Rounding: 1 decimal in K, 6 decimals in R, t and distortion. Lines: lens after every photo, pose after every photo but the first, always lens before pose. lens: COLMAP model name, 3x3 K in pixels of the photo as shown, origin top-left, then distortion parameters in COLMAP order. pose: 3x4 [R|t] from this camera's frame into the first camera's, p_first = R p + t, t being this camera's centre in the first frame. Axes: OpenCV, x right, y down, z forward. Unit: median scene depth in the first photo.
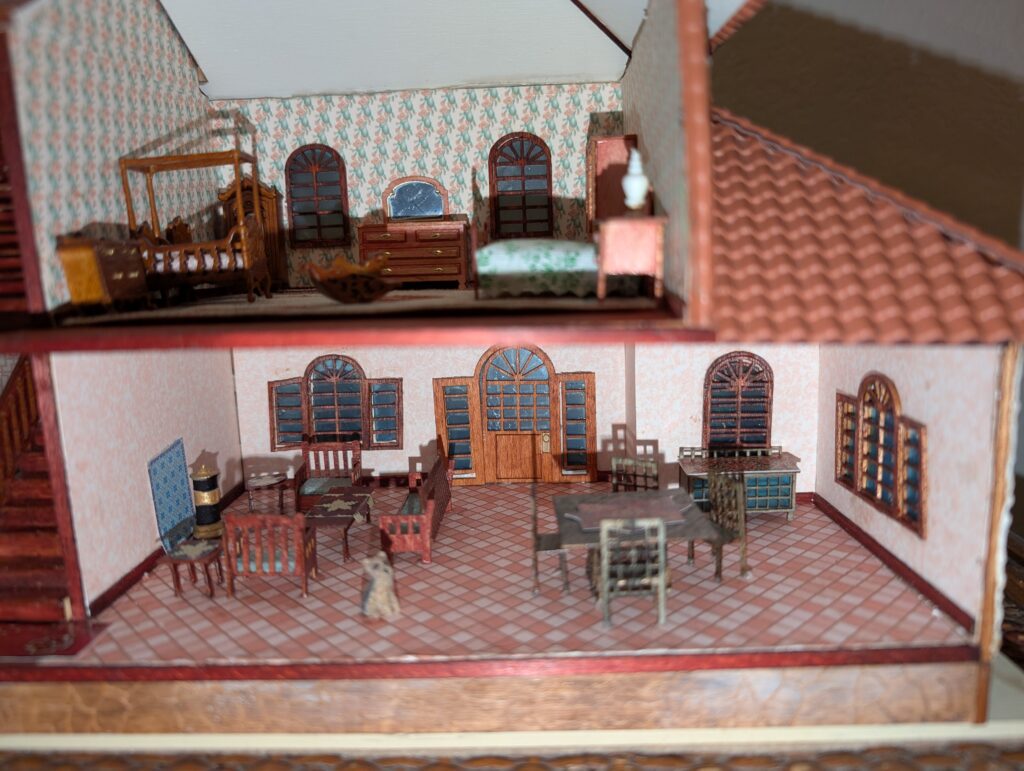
lens RADIAL K [[767.3, 0, 522.0], [0, 767.3, 391.5], [0, 0, 1]] dist [-0.025149, 0.002558]
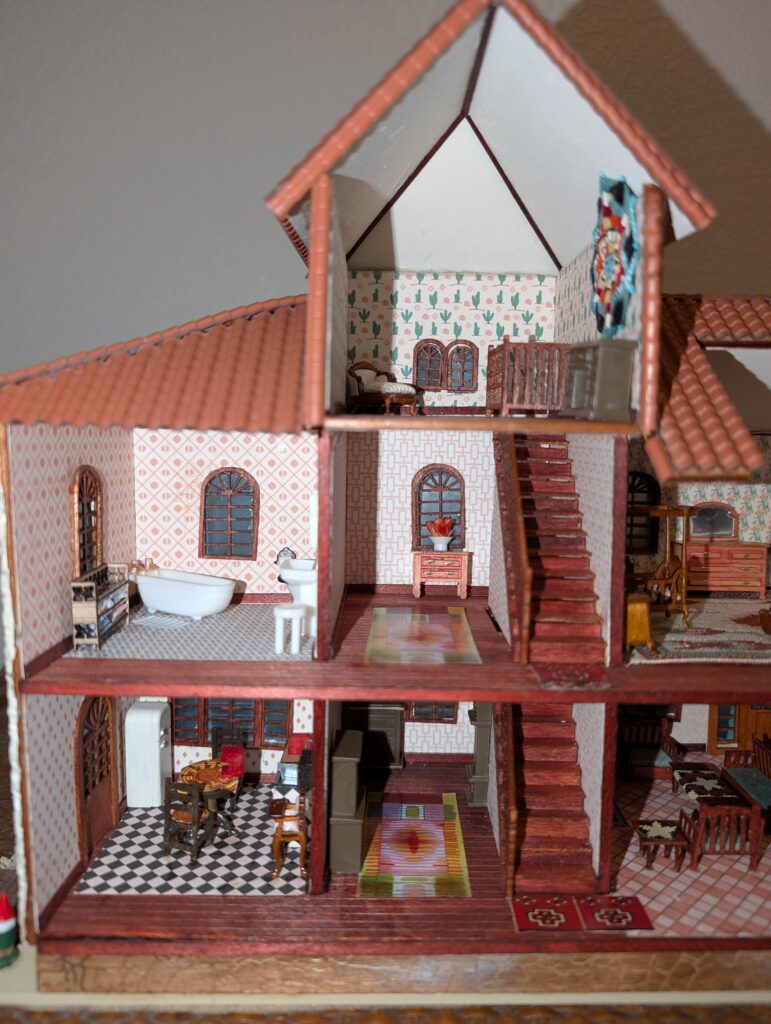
lens RADIAL K [[767.3, 0, 389.7], [0, 767.3, 508.8], [0, 0, 1]] dist [-0.025149, 0.002558]
pose [[0.997088, 0.050157, 0.057442, -0.910562], [-0.045988, 0.996362, -0.071746, -0.196502], [-0.060832, 0.068895, 0.995768, -0.238867]]
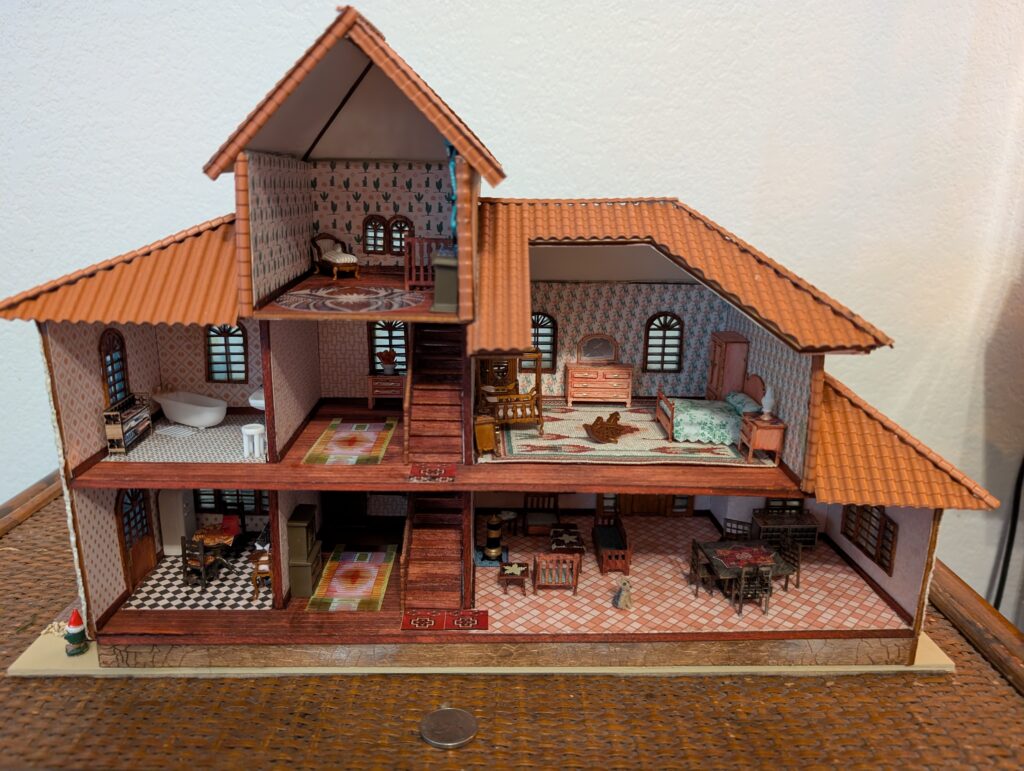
lens RADIAL K [[767.3, 0, 502.1], [0, 767.3, 384.6], [0, 0, 1]] dist [-0.025149, 0.002558]
pose [[0.996798, 0.036837, 0.070975, -0.572341], [-0.042865, 0.995427, 0.085364, -0.379220], [-0.067506, -0.088133, 0.993819, -0.774750]]
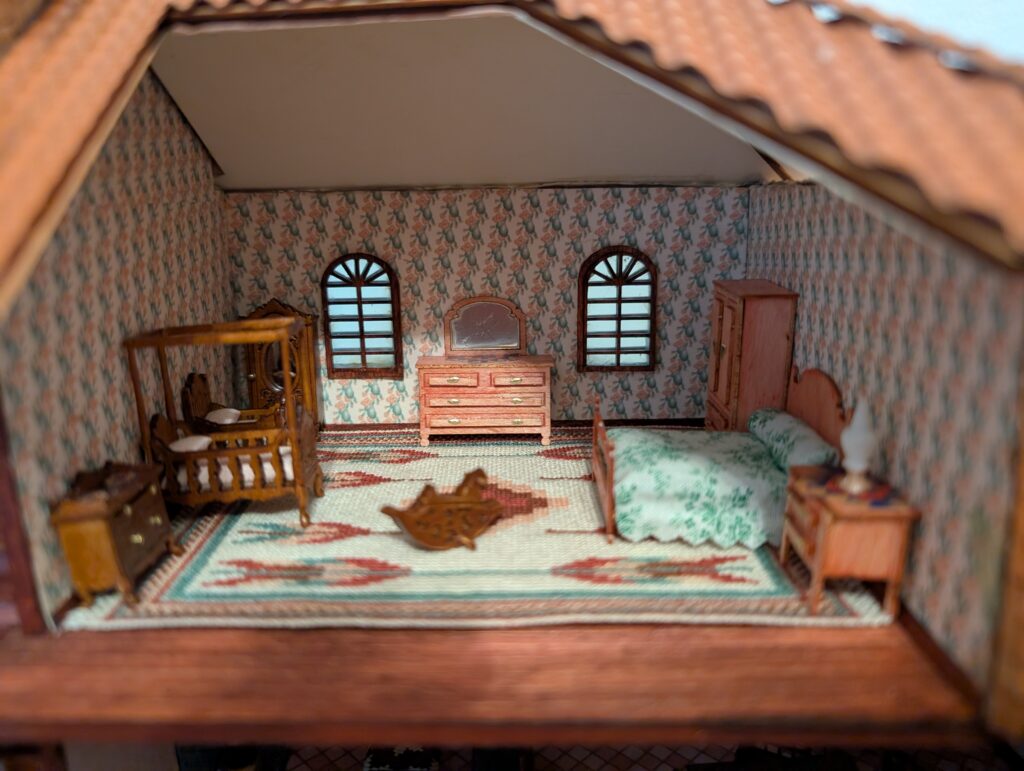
lens RADIAL K [[767.3, 0, 509.8], [0, 767.3, 375.2], [0, 0, 1]] dist [-0.025149, 0.002558]
pose [[0.999097, 0.013051, 0.040445, -0.181951], [-0.015763, 0.997597, 0.067472, -0.314721], [-0.039467, -0.068049, 0.996901, 0.241439]]
